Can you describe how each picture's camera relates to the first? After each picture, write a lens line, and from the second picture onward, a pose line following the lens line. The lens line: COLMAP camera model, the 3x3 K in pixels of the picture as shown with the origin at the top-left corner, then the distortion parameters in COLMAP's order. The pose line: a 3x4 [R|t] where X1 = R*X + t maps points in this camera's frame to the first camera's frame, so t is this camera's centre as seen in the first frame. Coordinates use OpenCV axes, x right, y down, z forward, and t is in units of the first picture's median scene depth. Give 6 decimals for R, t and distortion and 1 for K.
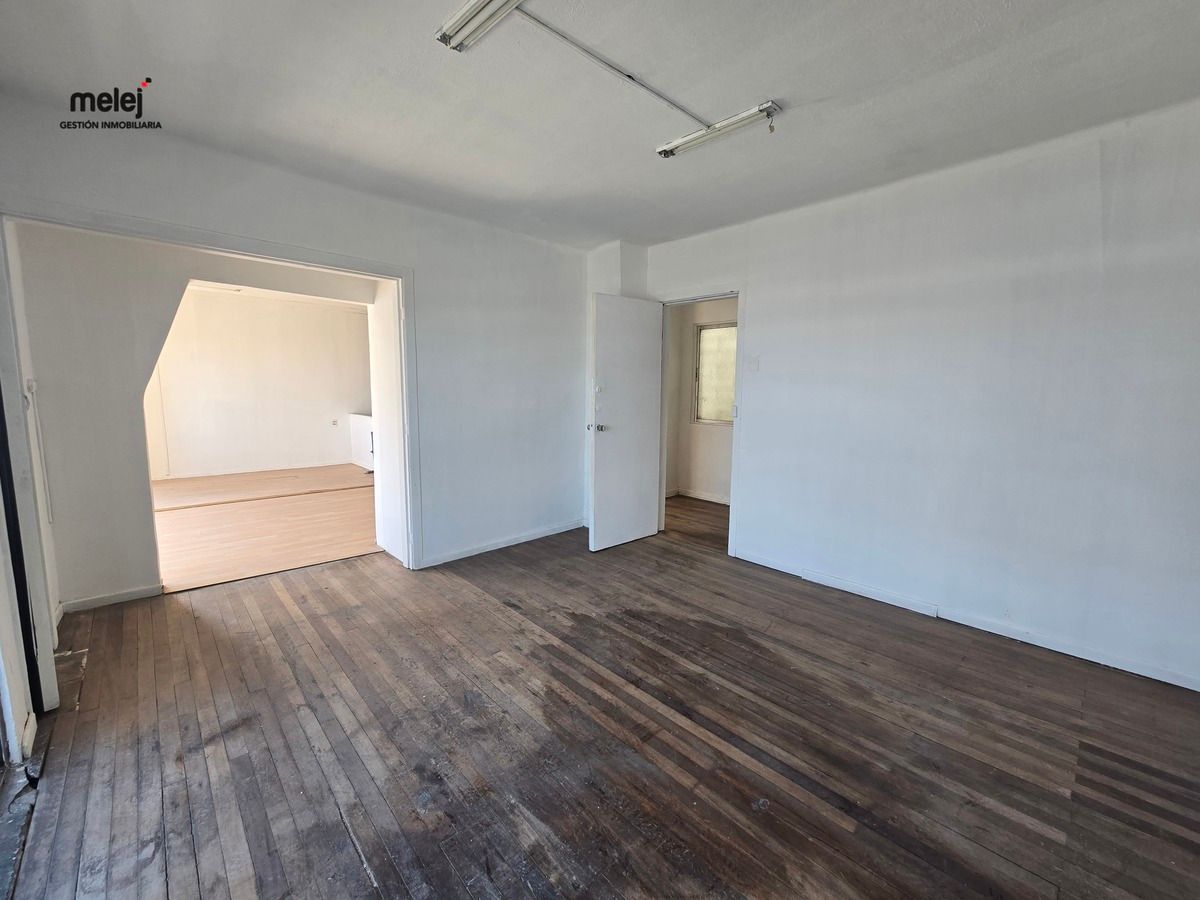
lens RADIAL K [[488.1, 0, 602.6], [0, 488.1, 448.3], [0, 0, 1]] dist [0.000041, 0.000339]
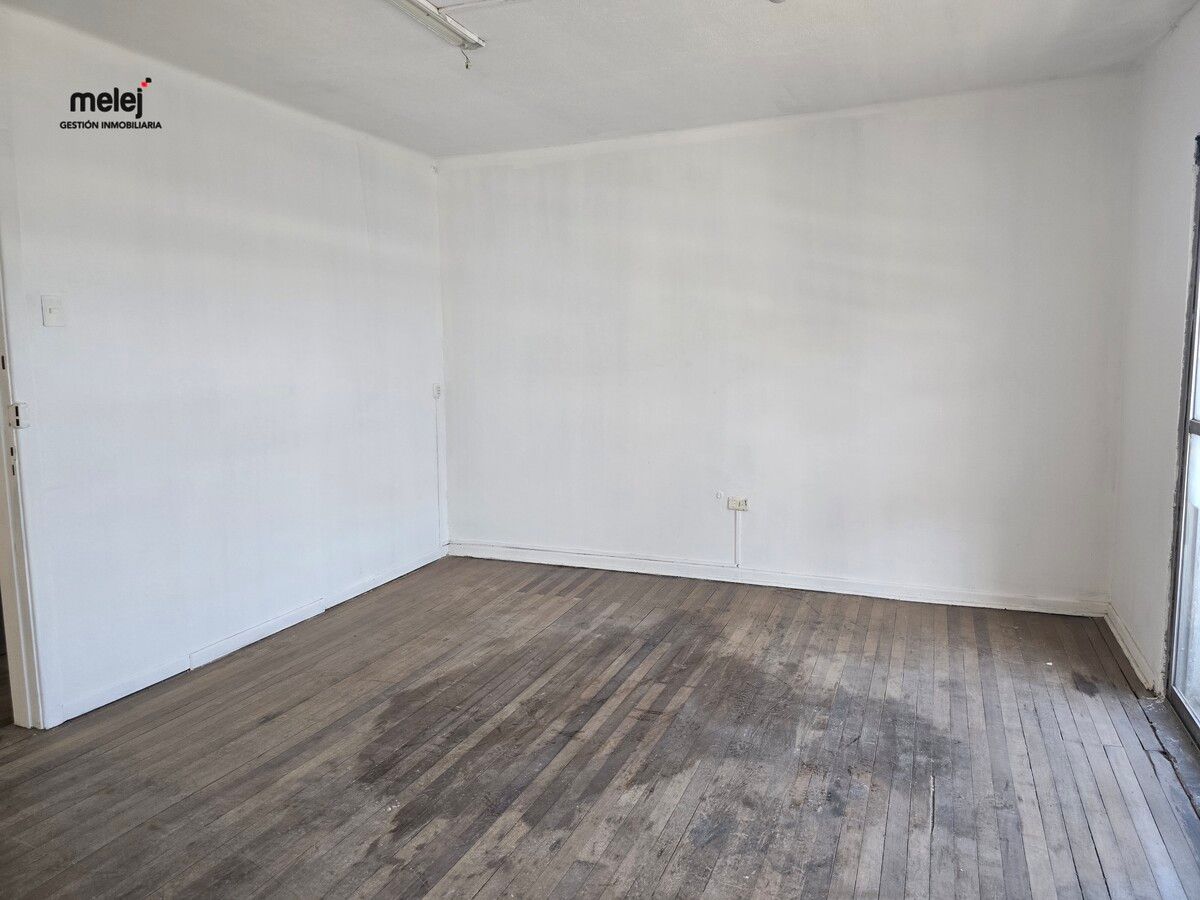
lens RADIAL K [[804.2, 0, 600.2], [0, 804.2, 446.2], [0, 0, 1]] dist [0.035382, -0.025494]
pose [[-0.407370, -0.115317, 0.905953, -1.204290], [0.124153, 0.975794, 0.180033, -0.220869], [-0.904785, 0.185817, -0.383192, 1.539194]]
